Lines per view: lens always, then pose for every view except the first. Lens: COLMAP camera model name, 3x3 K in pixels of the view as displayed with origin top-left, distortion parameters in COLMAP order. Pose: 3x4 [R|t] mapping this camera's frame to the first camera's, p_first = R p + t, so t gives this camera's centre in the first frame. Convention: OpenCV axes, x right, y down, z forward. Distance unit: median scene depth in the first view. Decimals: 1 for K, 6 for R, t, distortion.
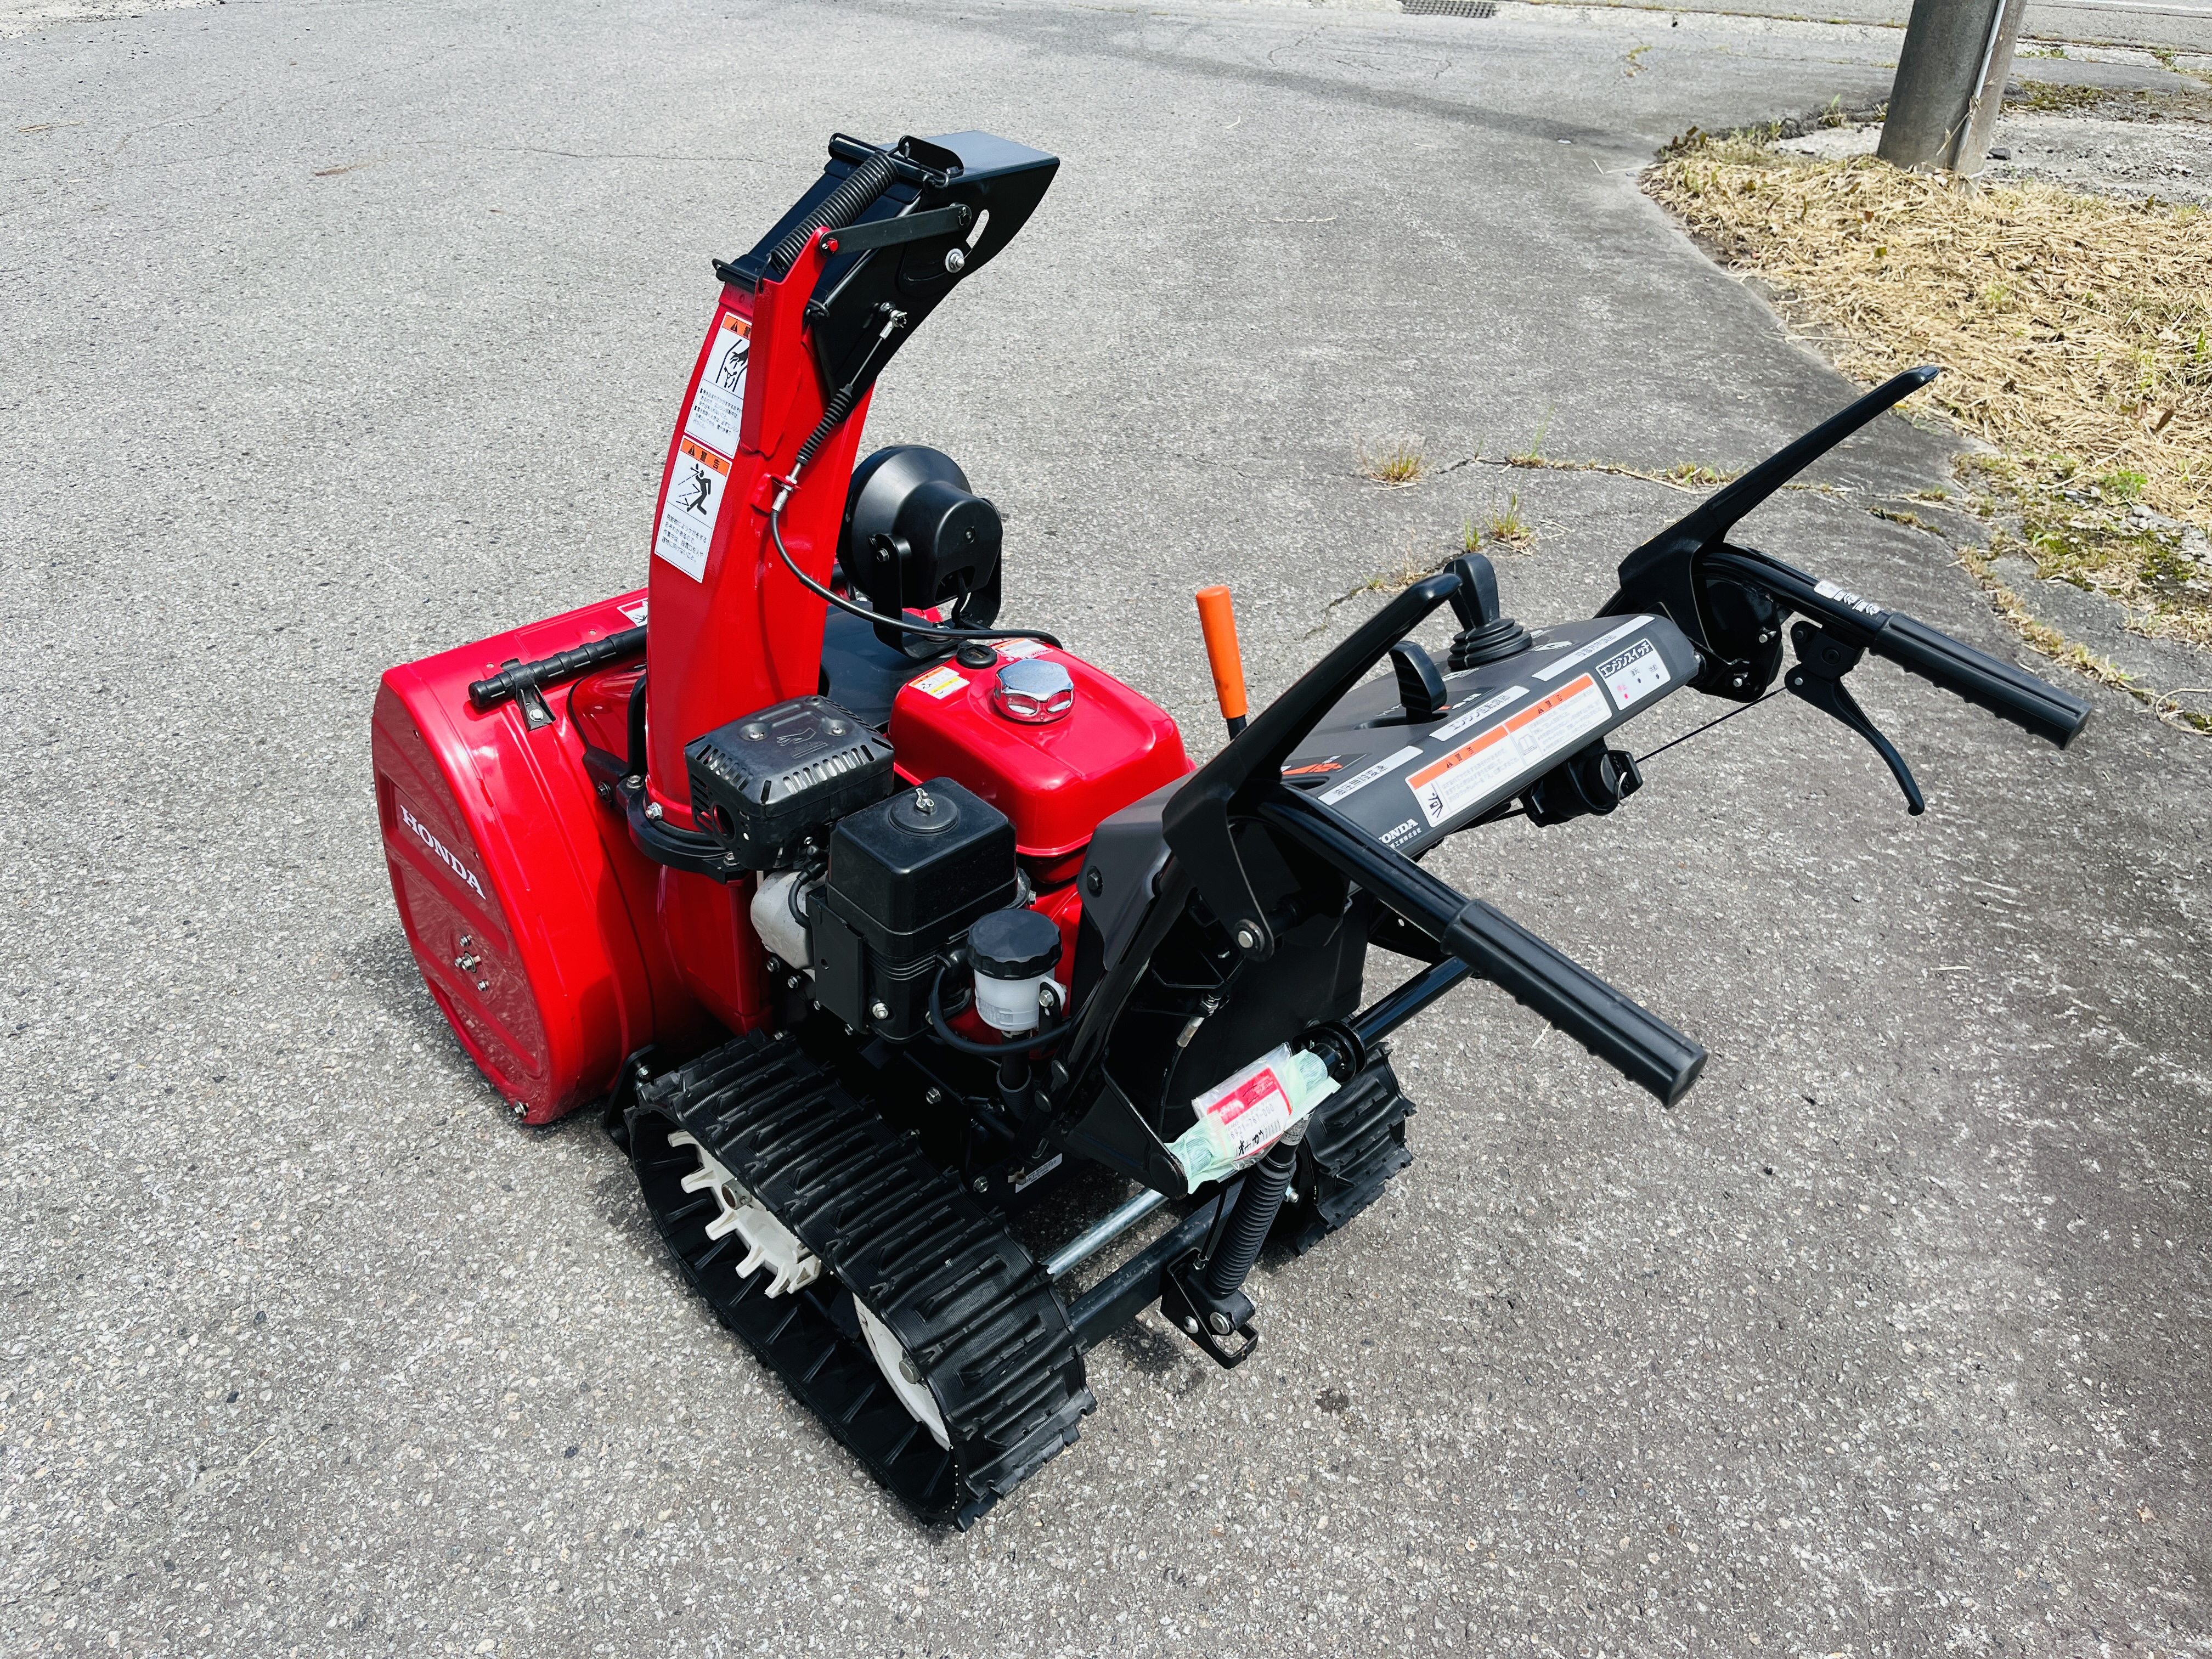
lens RADIAL K [[1679.9, 0, 1089.1], [0, 1679.9, 822.2], [0, 0, 1]] dist [0.074118, -0.115175]
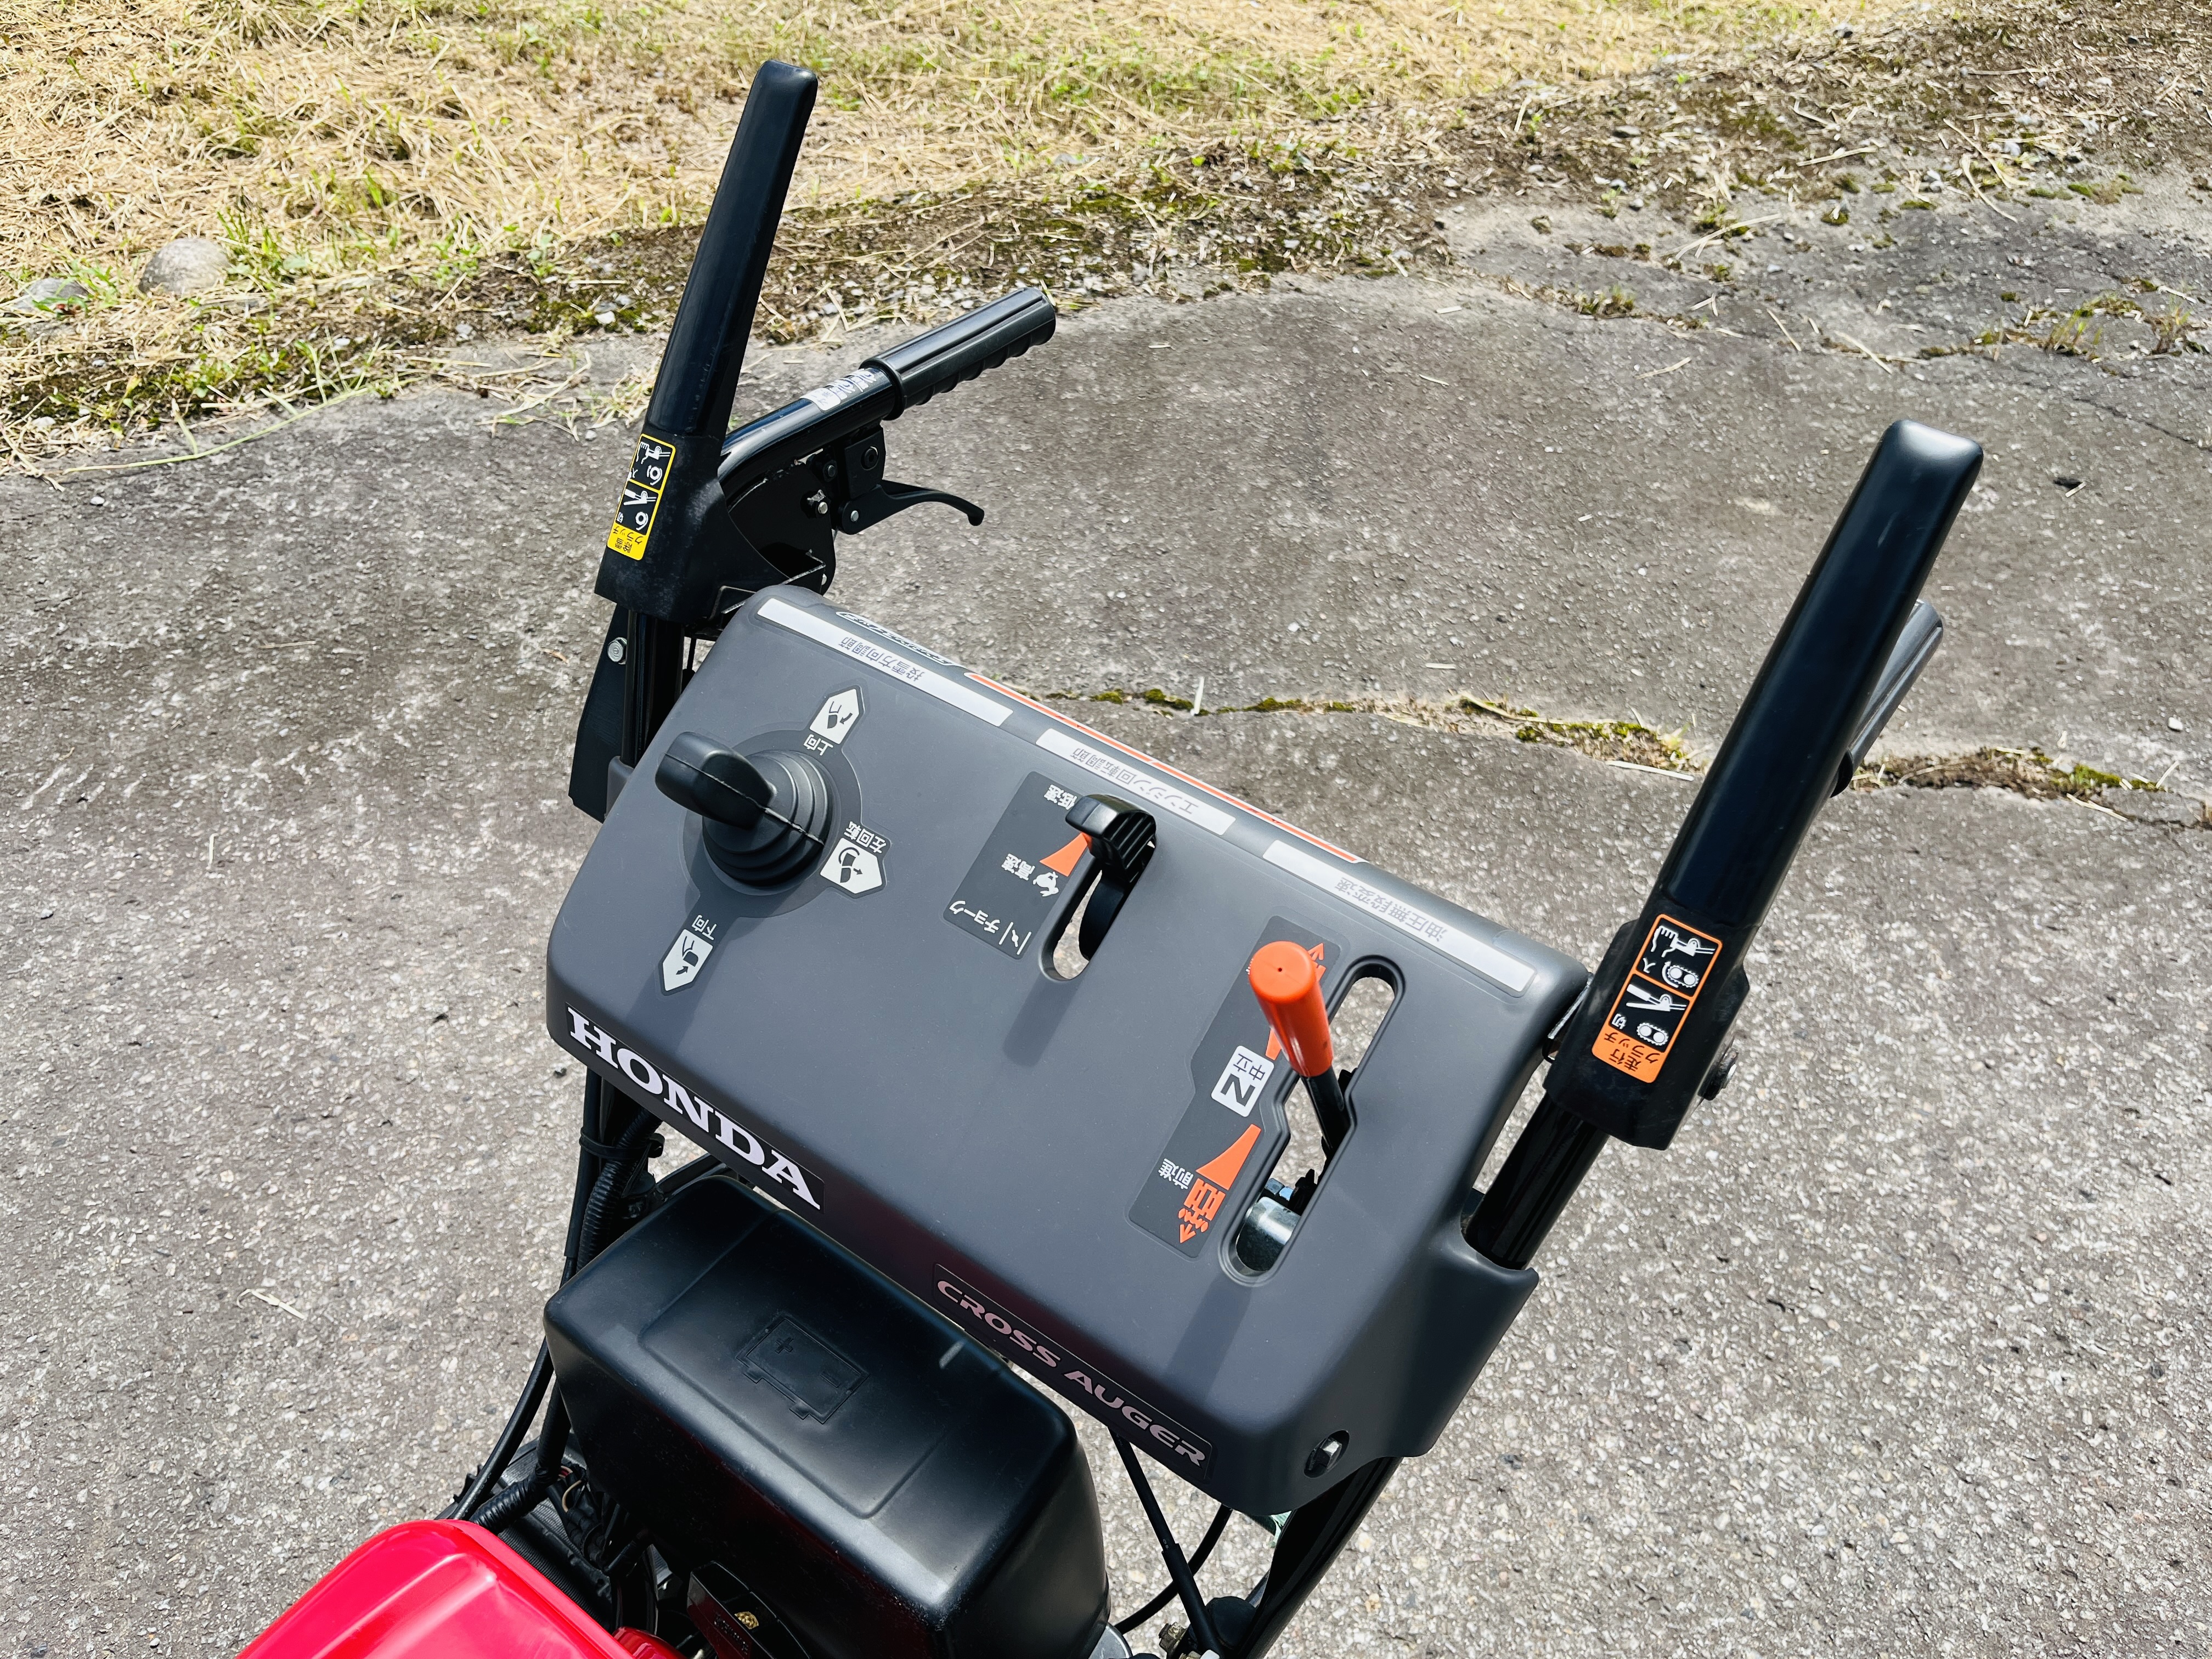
lens RADIAL K [[1679.9, 0, 1100.3], [0, 1679.9, 828.8], [0, 0, 1]] dist [0.074118, -0.115175]
pose [[-0.170860, -0.727889, 0.664067, -0.144590], [0.546566, 0.490754, 0.678547, -0.345068], [-0.819800, 0.478893, 0.313989, 0.557754]]
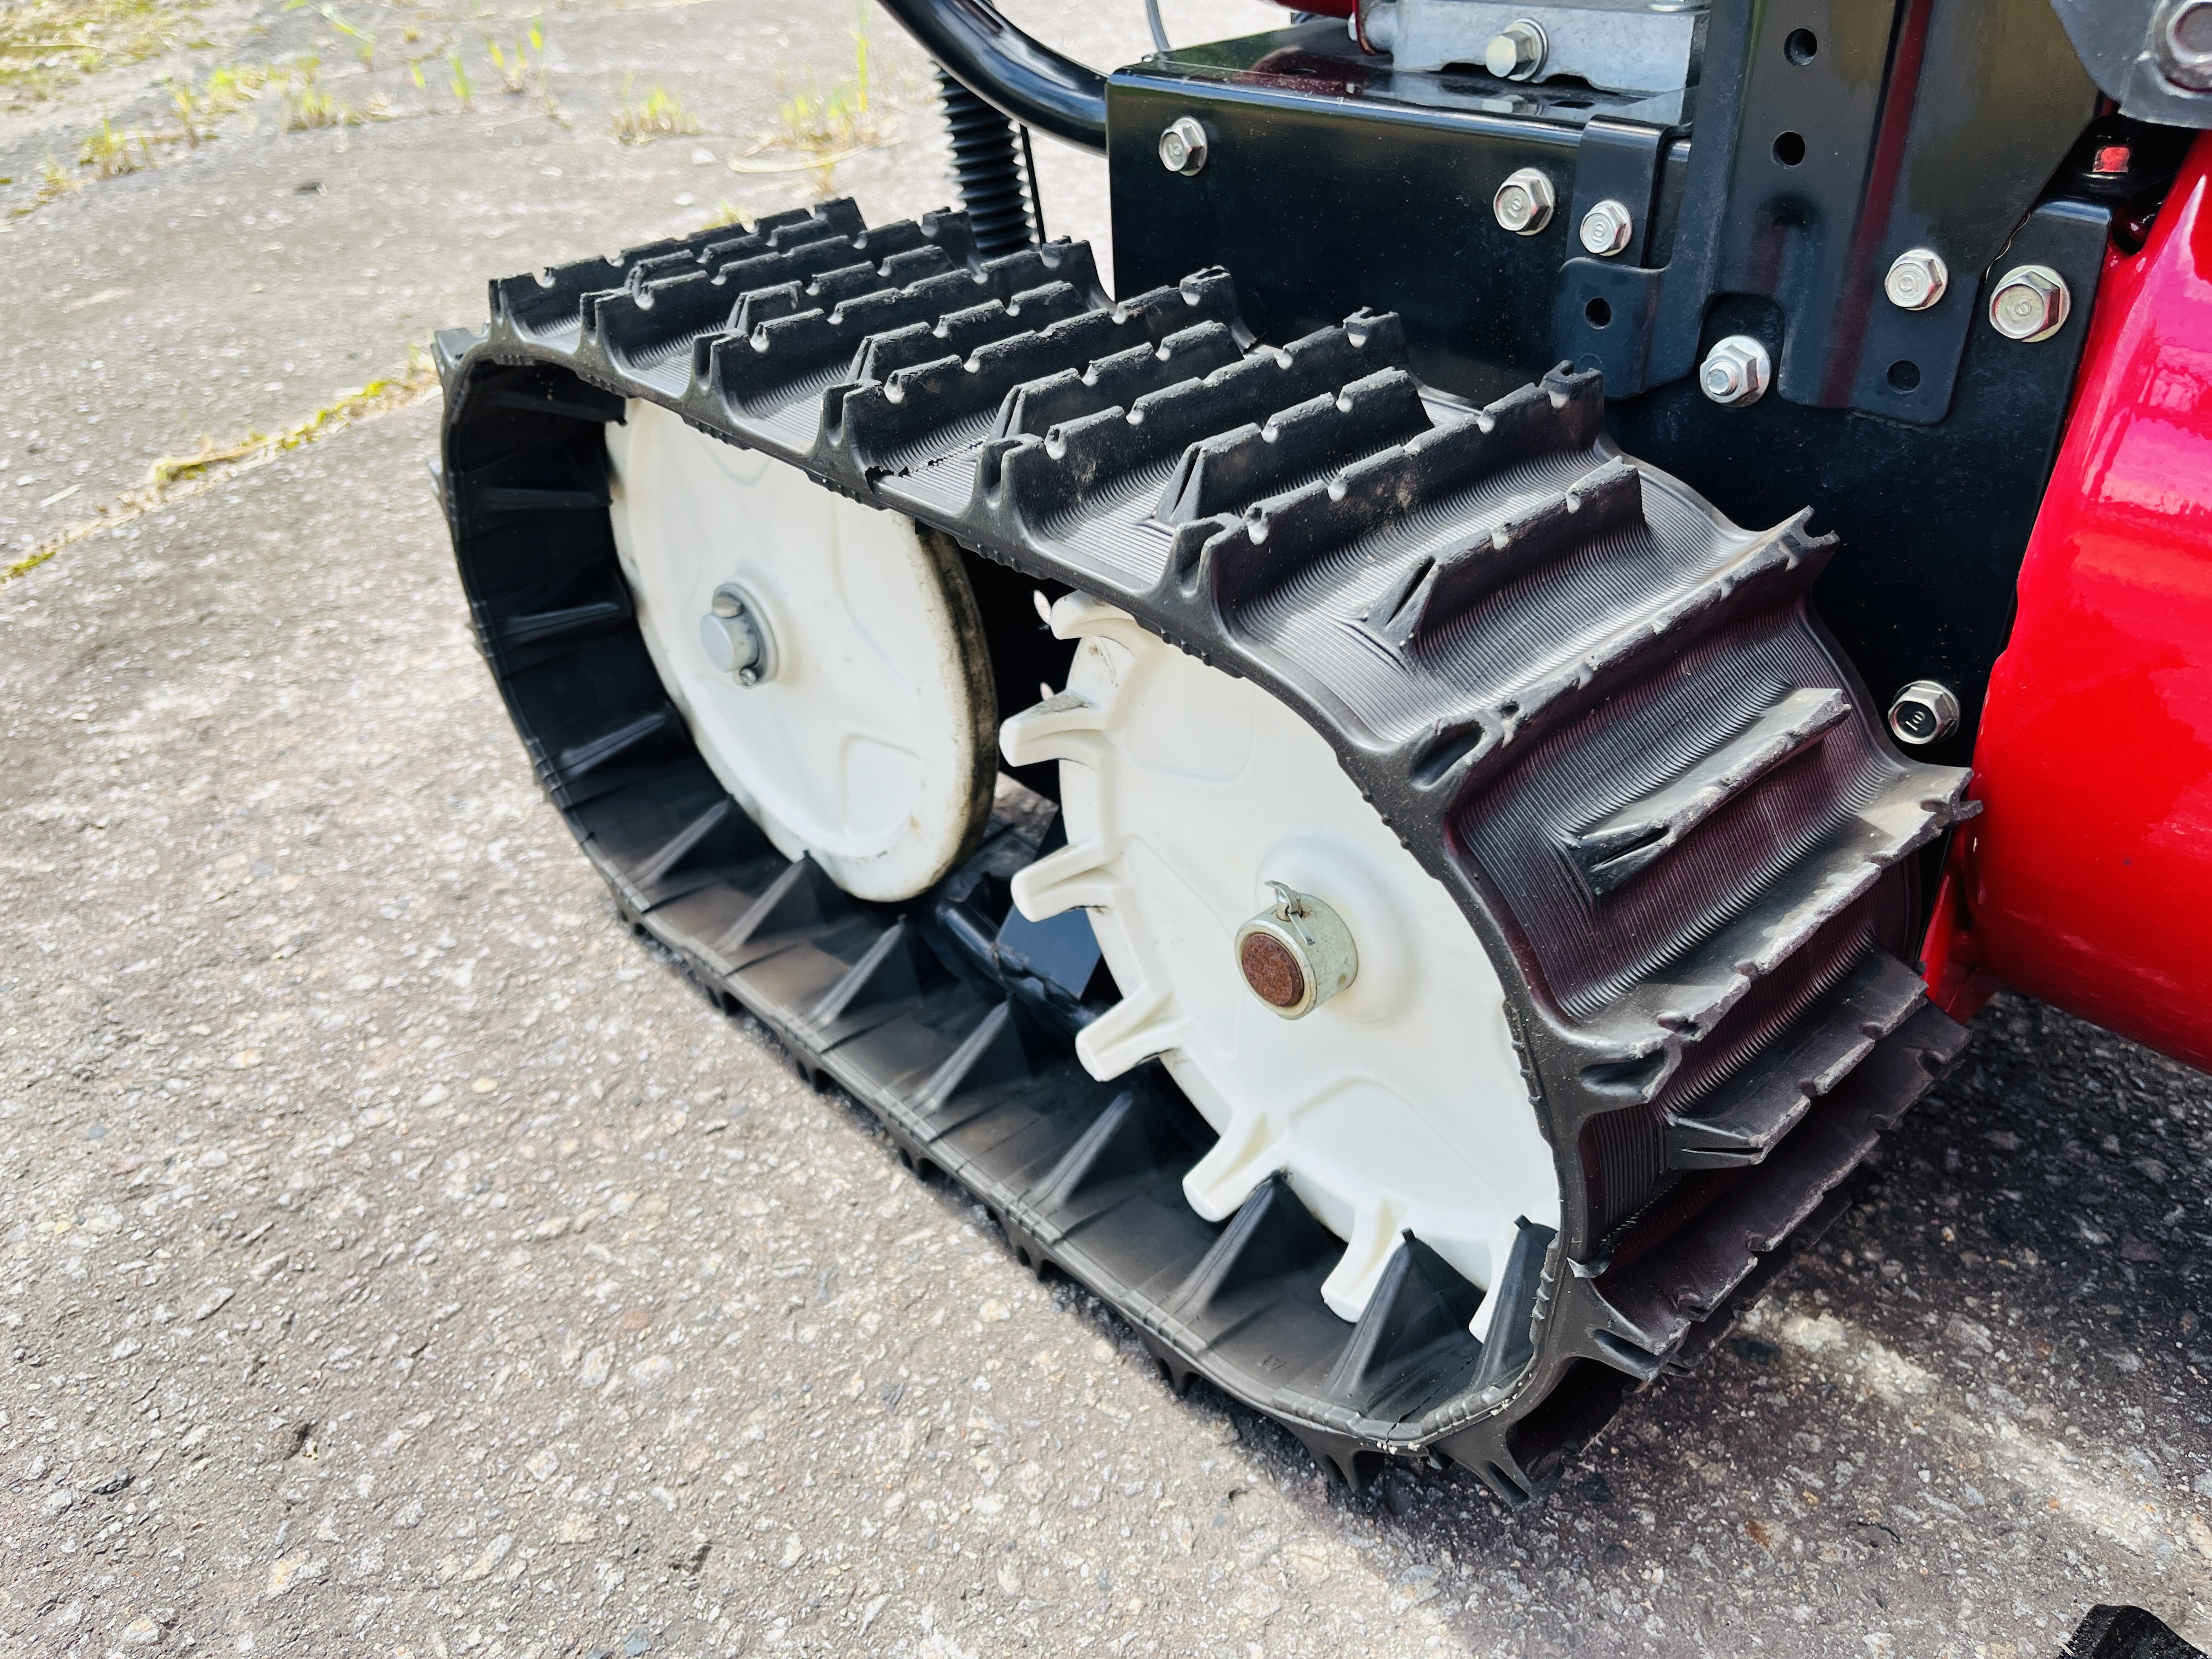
lens RADIAL K [[1679.9, 0, 1107.9], [0, 1679.9, 830.4], [0, 0, 1]] dist [0.074118, -0.115175]
pose [[-0.999558, -0.025126, 0.015879, 0.296614], [0.005078, 0.382016, 0.924142, -0.010226], [-0.029286, 0.923814, -0.381719, 1.123380]]
